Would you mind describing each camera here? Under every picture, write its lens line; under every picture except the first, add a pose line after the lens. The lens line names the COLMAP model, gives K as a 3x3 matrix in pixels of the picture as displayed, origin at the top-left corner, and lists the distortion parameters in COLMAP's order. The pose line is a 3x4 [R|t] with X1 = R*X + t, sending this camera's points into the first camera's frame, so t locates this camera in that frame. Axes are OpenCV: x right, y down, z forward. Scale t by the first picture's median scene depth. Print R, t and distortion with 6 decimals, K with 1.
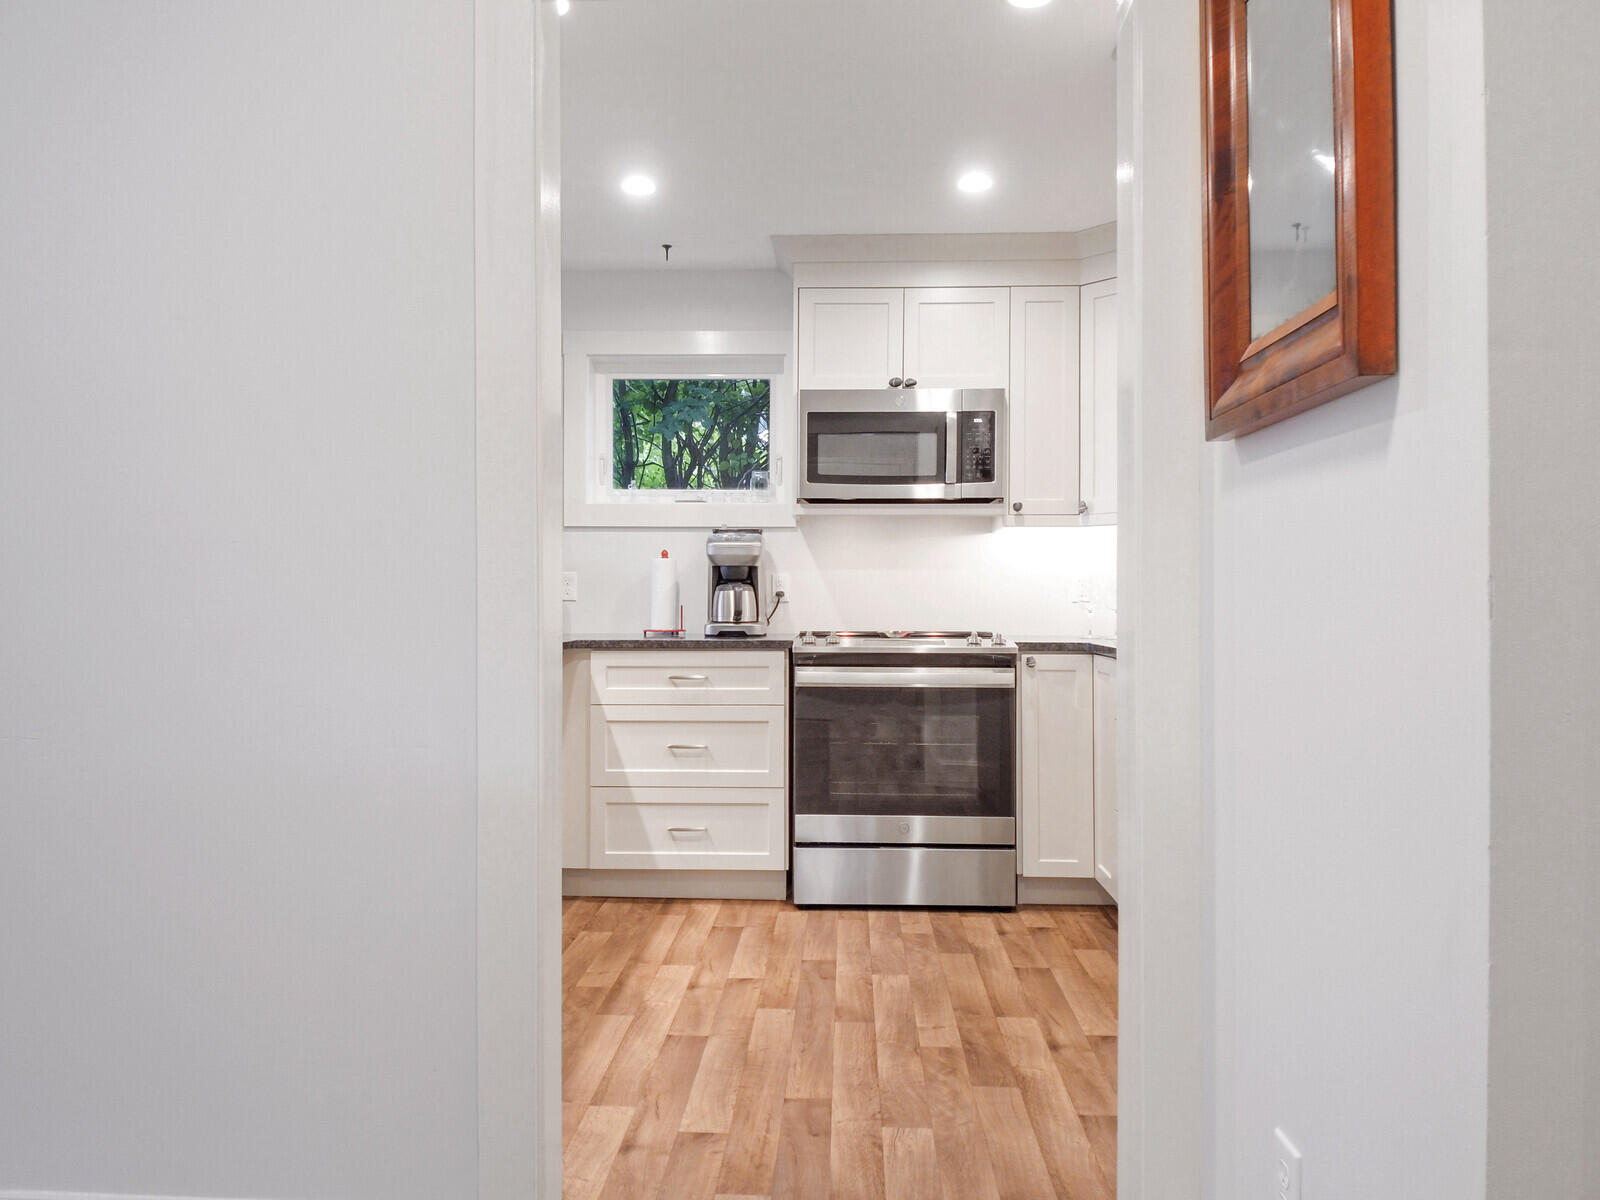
lens RADIAL K [[1171.1, 0, 800.0], [0, 1171.1, 600.0], [0, 0, 1]] dist [0.079410, -0.002459]
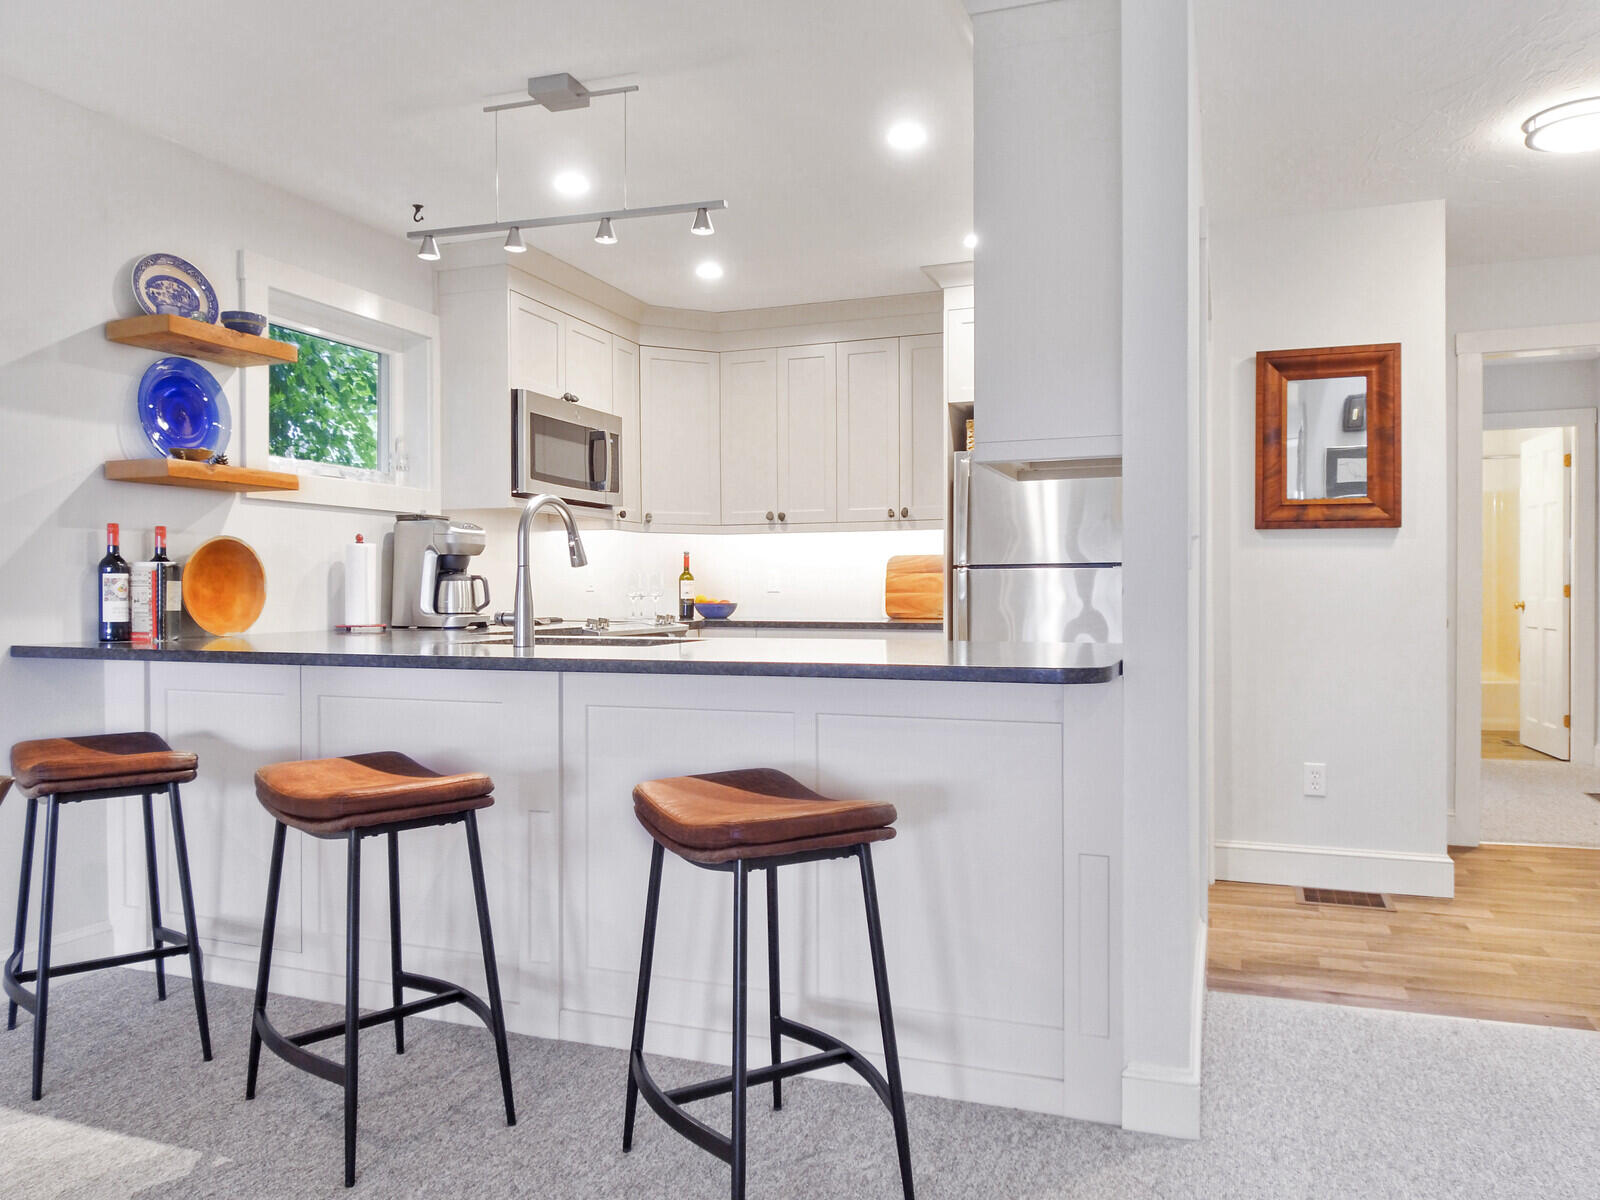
lens RADIAL K [[1134.7, 0, 797.8], [0, 1134.7, 608.3], [0, 0, 1]] dist [0.023736, -0.053852]
pose [[0.306123, -0.020420, 0.951773, -0.901288], [0.001615, 0.999780, 0.020930, -0.004542], [-0.951991, -0.004870, 0.306088, 0.455628]]
